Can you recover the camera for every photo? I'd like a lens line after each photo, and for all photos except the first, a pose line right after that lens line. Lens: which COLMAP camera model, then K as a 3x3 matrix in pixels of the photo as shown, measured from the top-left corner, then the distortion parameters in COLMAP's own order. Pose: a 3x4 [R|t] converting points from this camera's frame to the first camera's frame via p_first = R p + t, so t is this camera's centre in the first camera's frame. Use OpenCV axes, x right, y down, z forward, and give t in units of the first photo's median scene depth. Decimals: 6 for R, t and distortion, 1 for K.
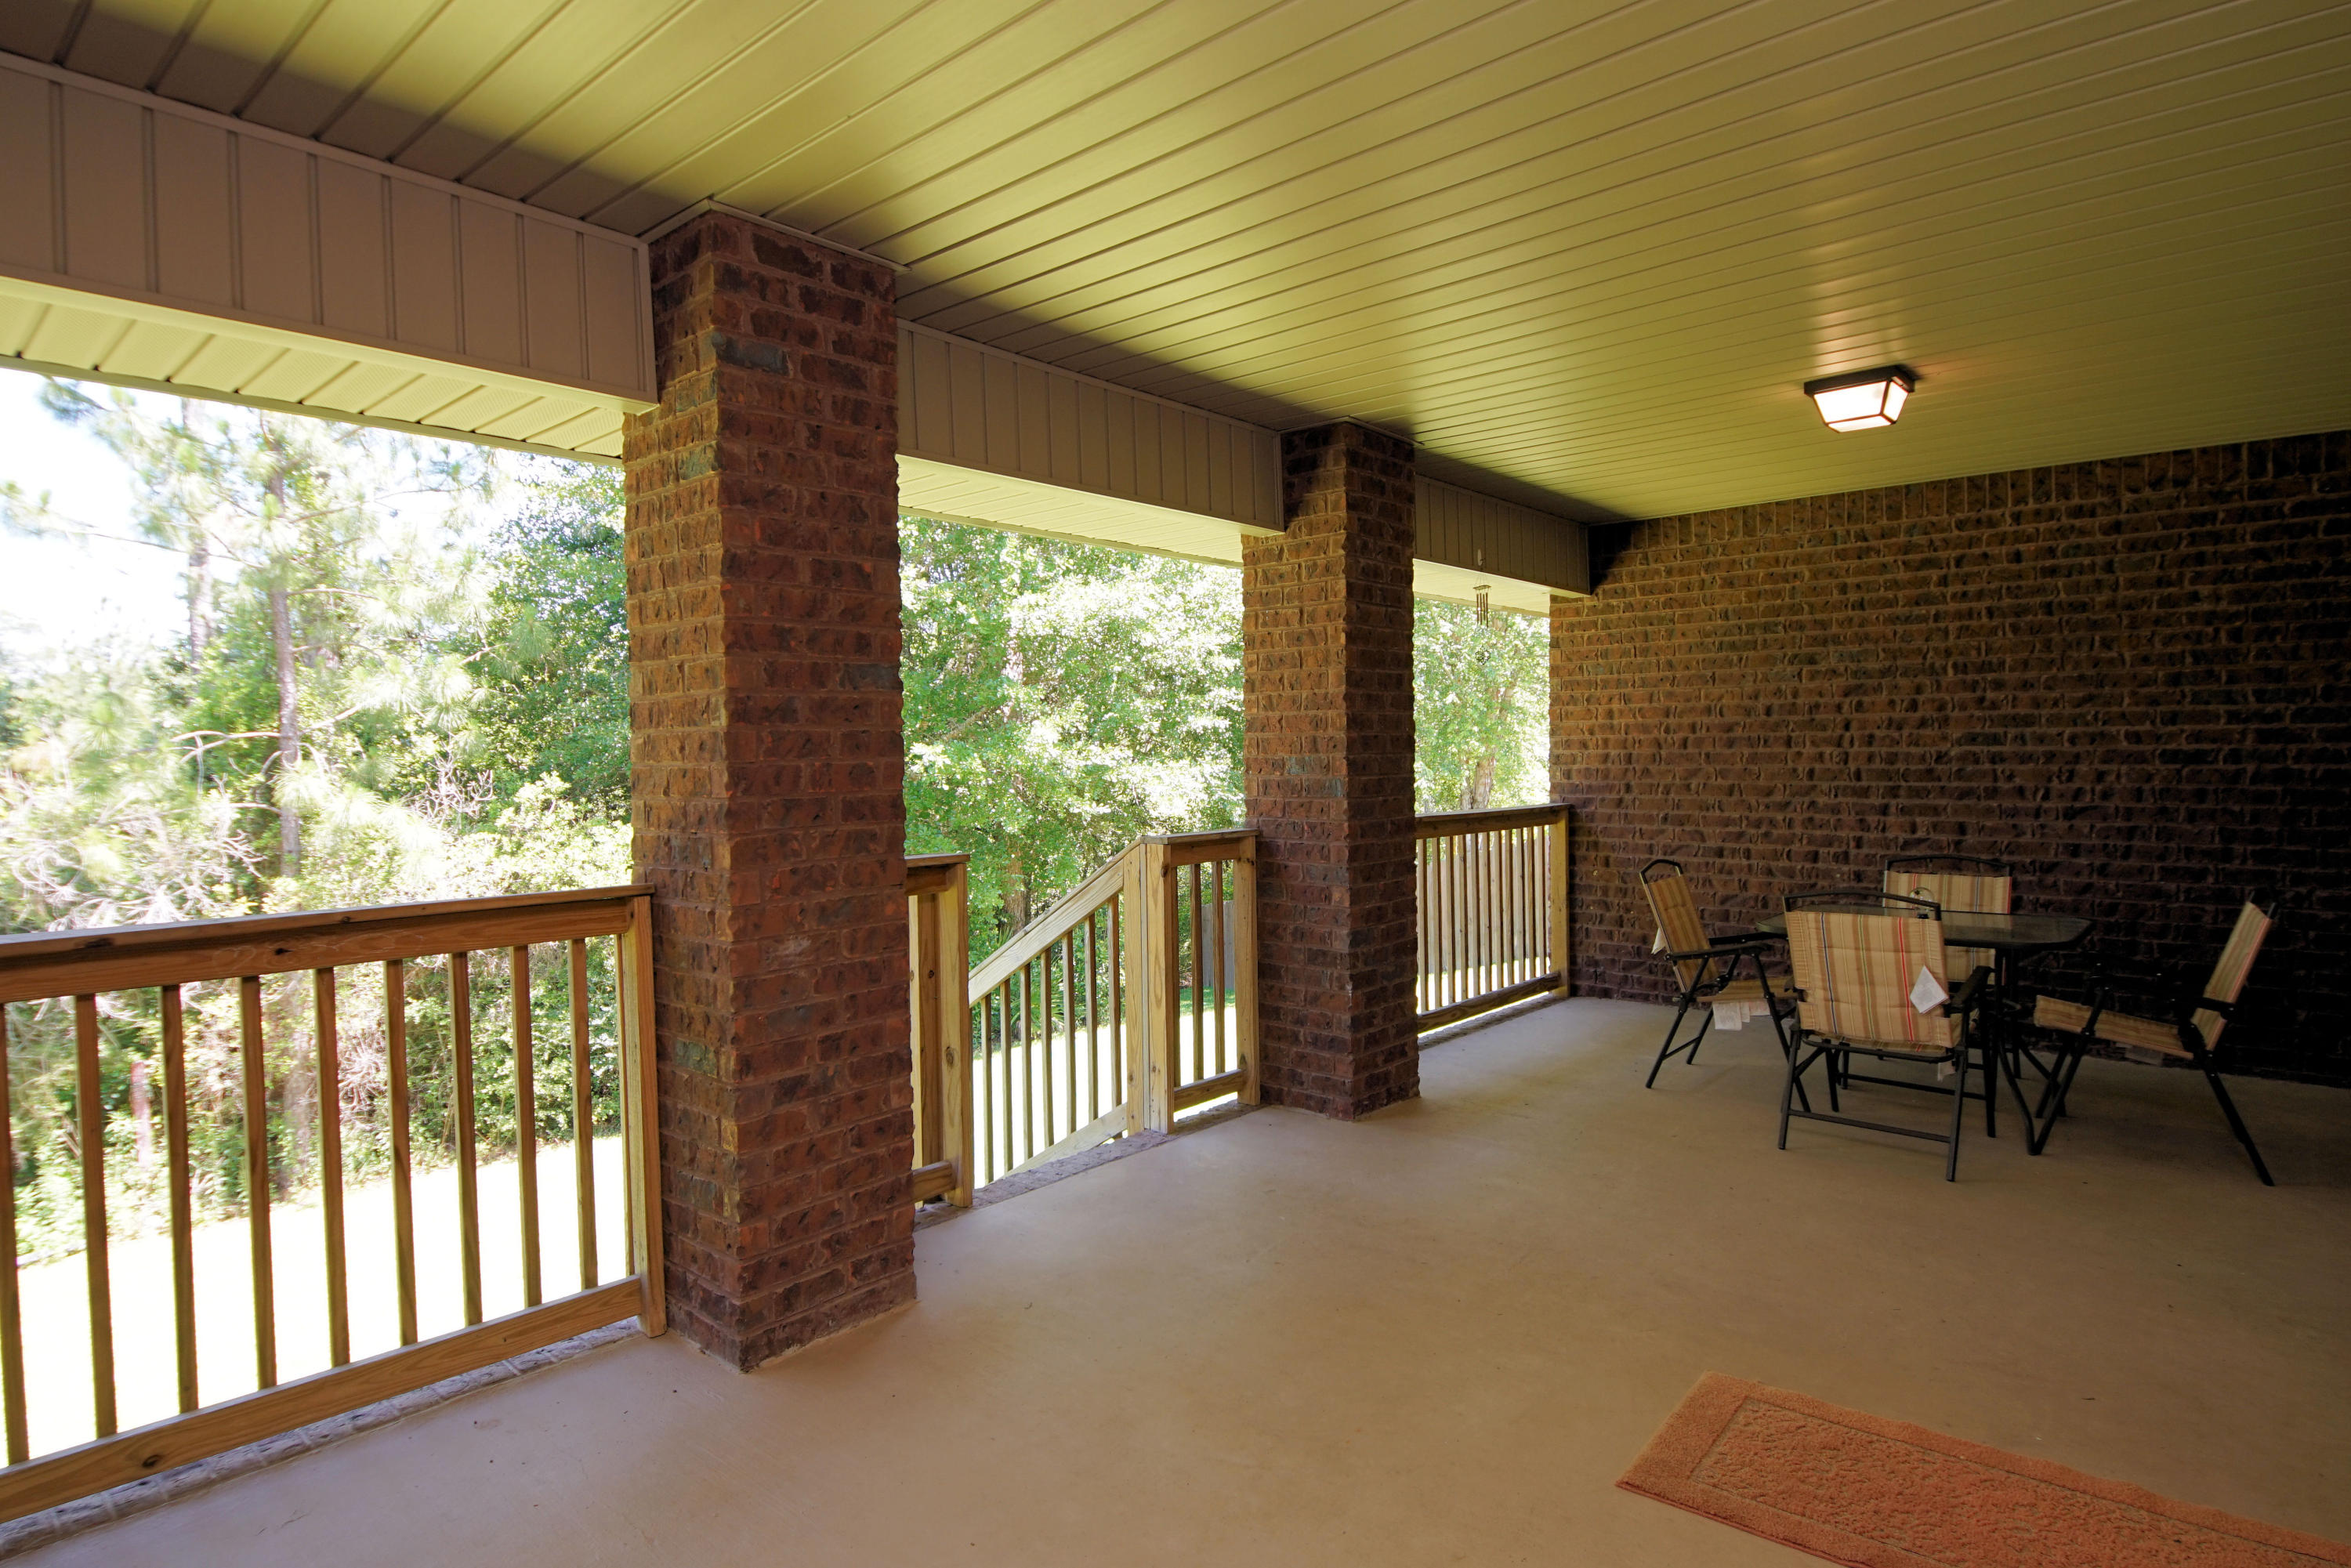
lens RADIAL K [[1269.0, 0, 1138.1], [0, 1269.0, 784.3], [0, 0, 1]] dist [0.023838, -0.024660]
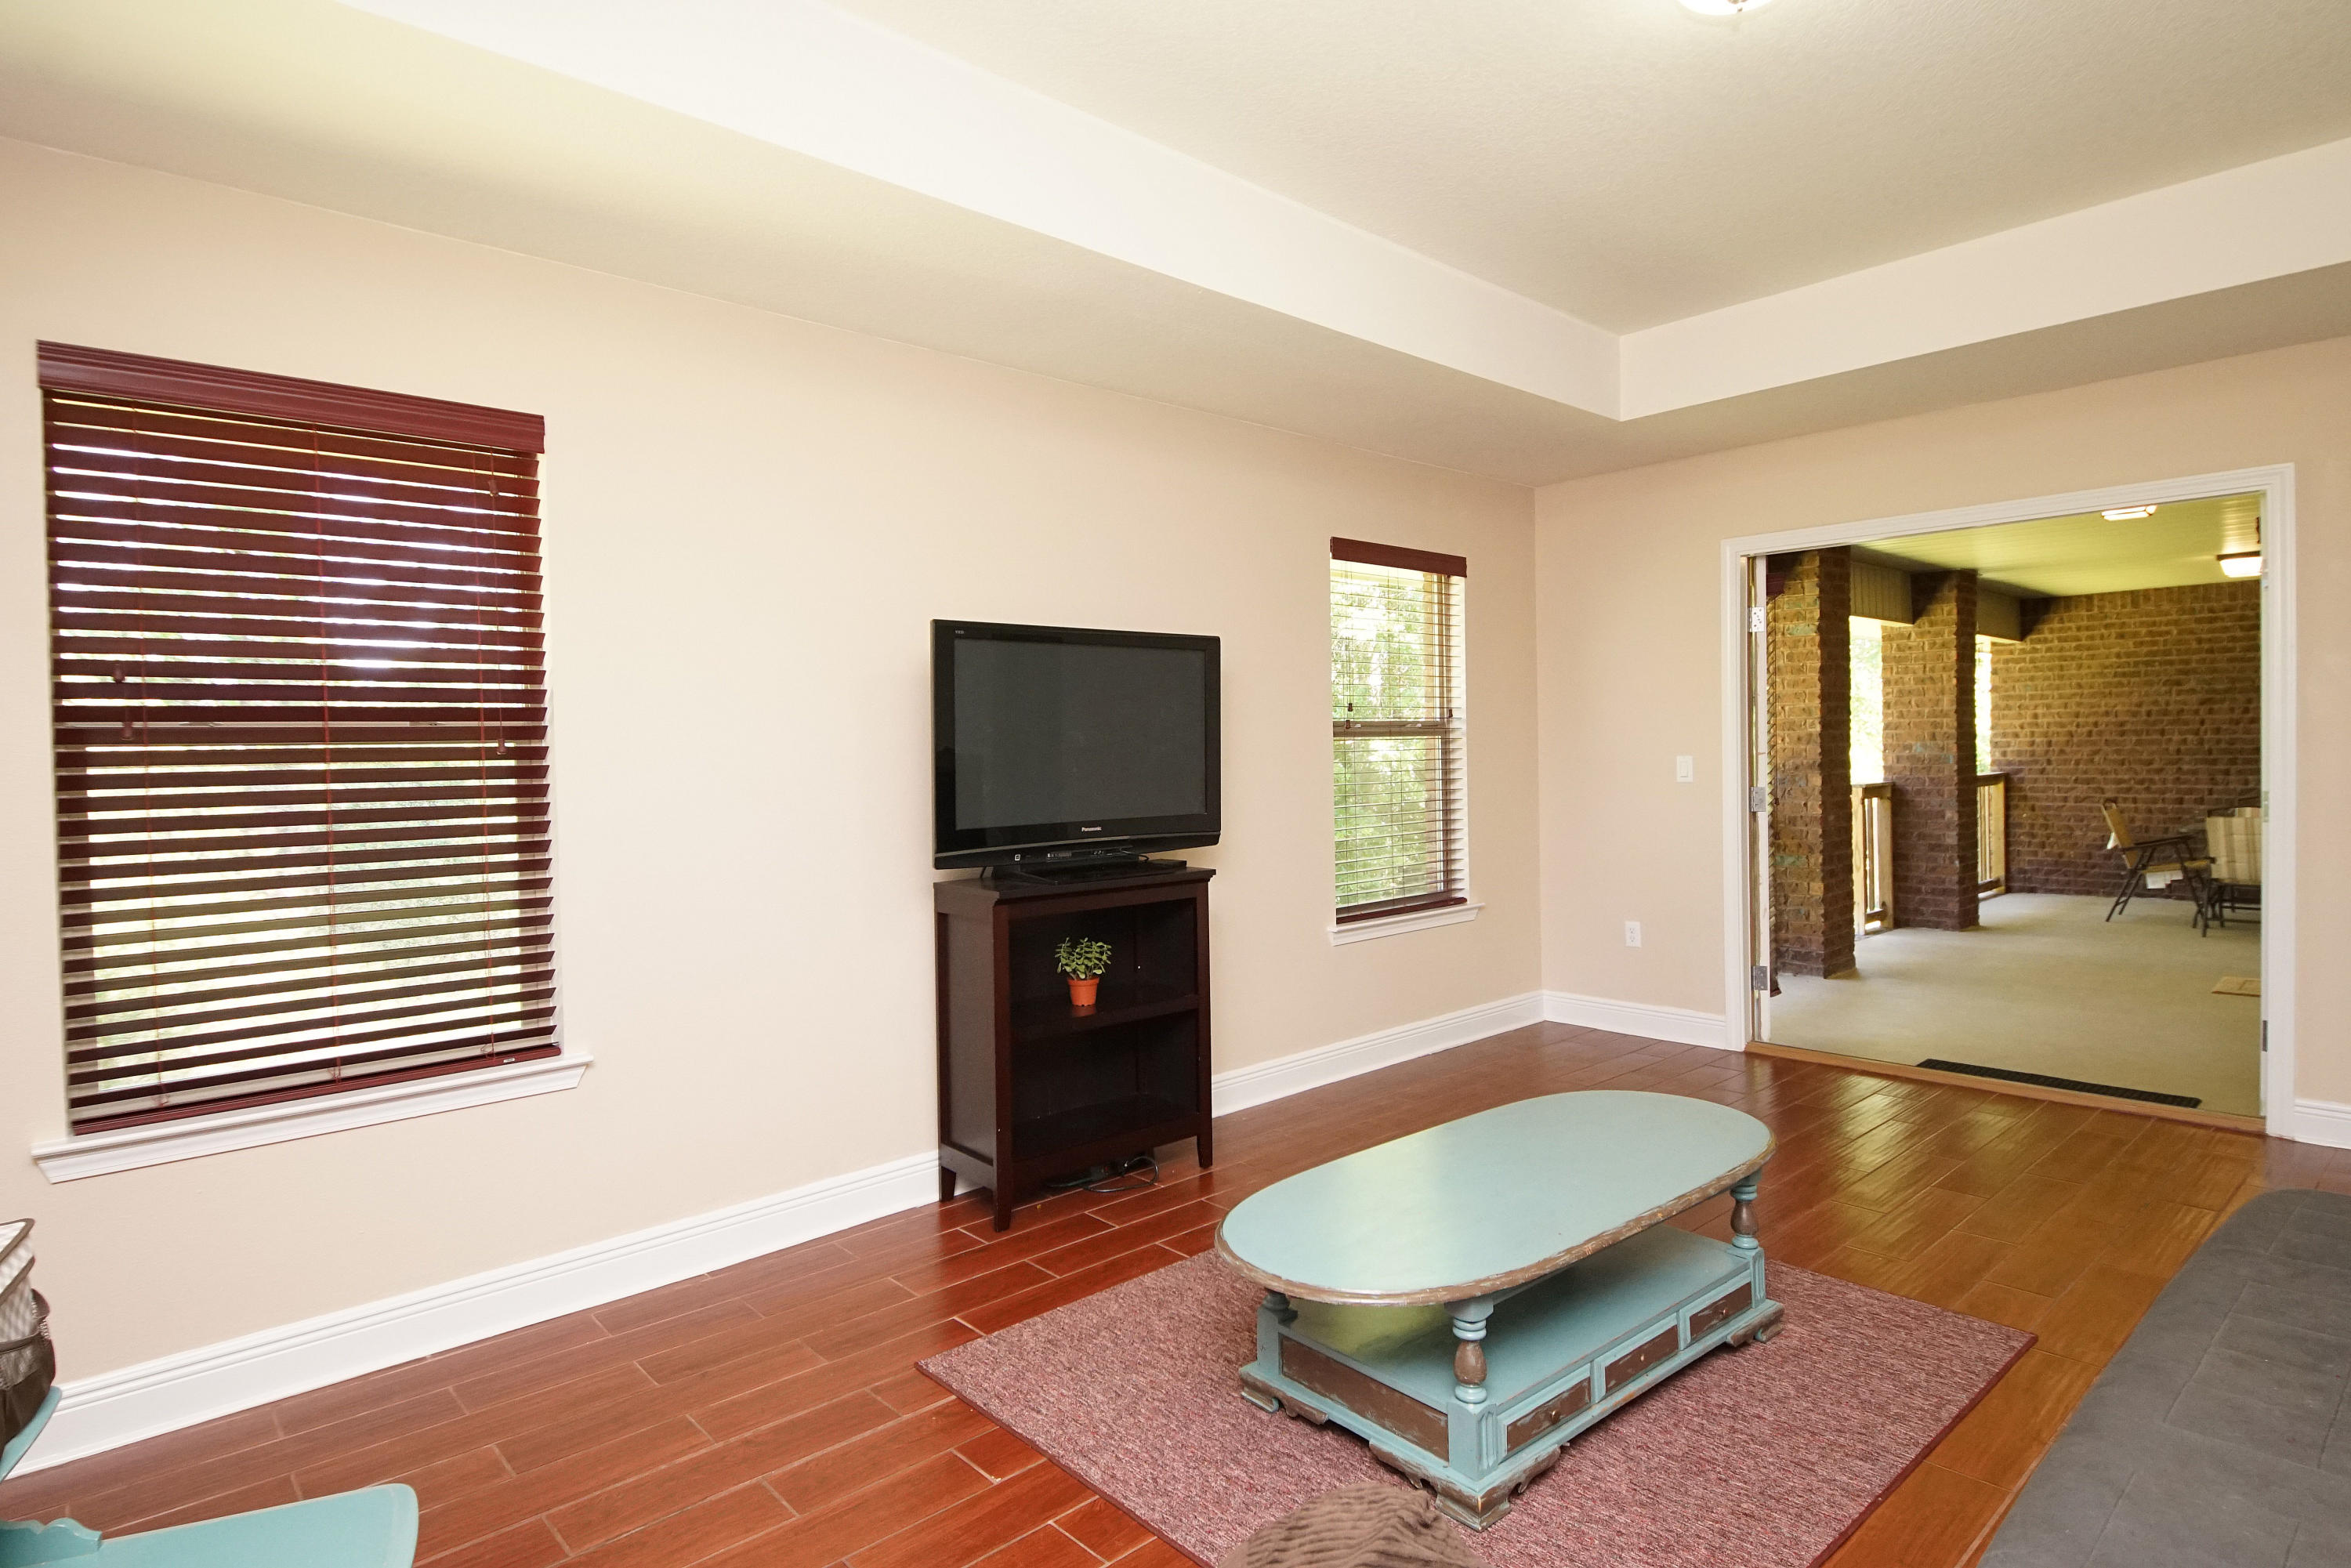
lens RADIAL K [[1269.0, 0, 1169.6], [0, 1269.0, 780.2], [0, 0, 1]] dist [0.023838, -0.024660]
pose [[0.996458, -0.006394, -0.083848, -0.705517], [0.006439, 0.999979, 0.000261, 0.022517], [0.083844, -0.000800, 0.996479, -0.843162]]
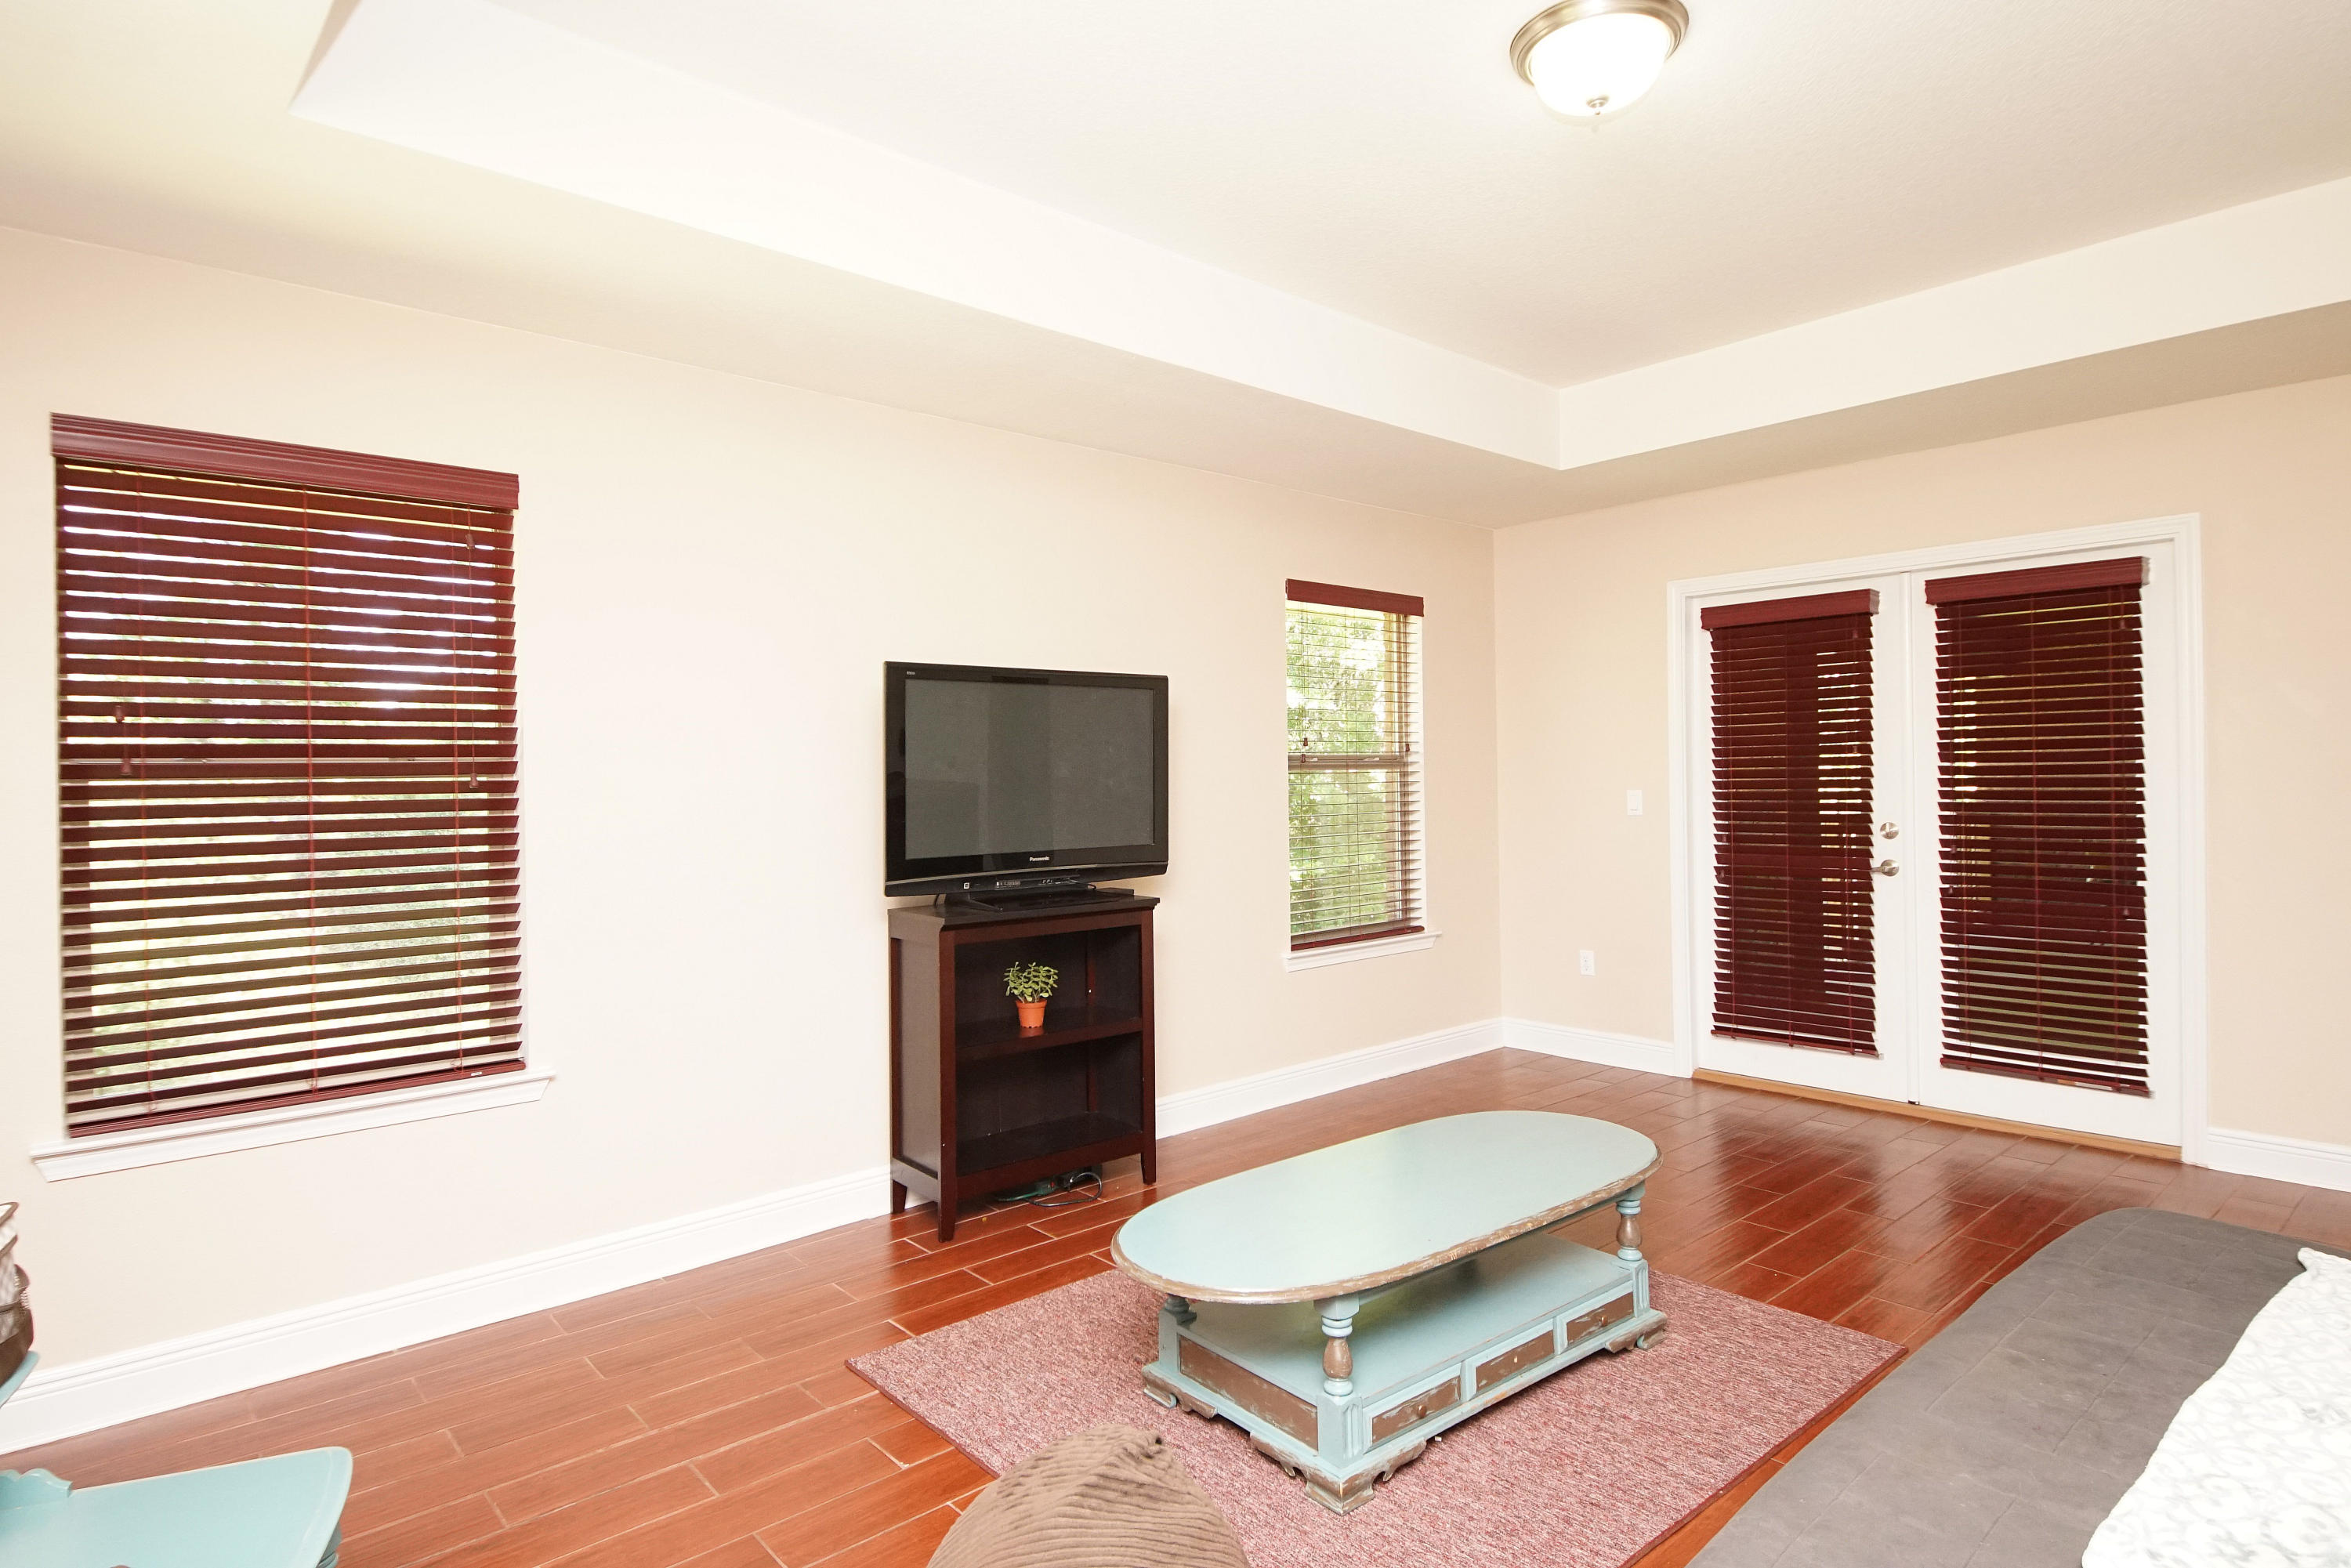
lens RADIAL K [[1269.0, 0, 1169.4], [0, 1269.0, 779.5], [0, 0, 1]] dist [0.023838, -0.024660]
pose [[0.995206, -0.003598, -0.097730, -0.664352], [0.001584, 0.999785, -0.020679, 0.018928], [0.097783, 0.020426, 0.994998, -0.873209]]
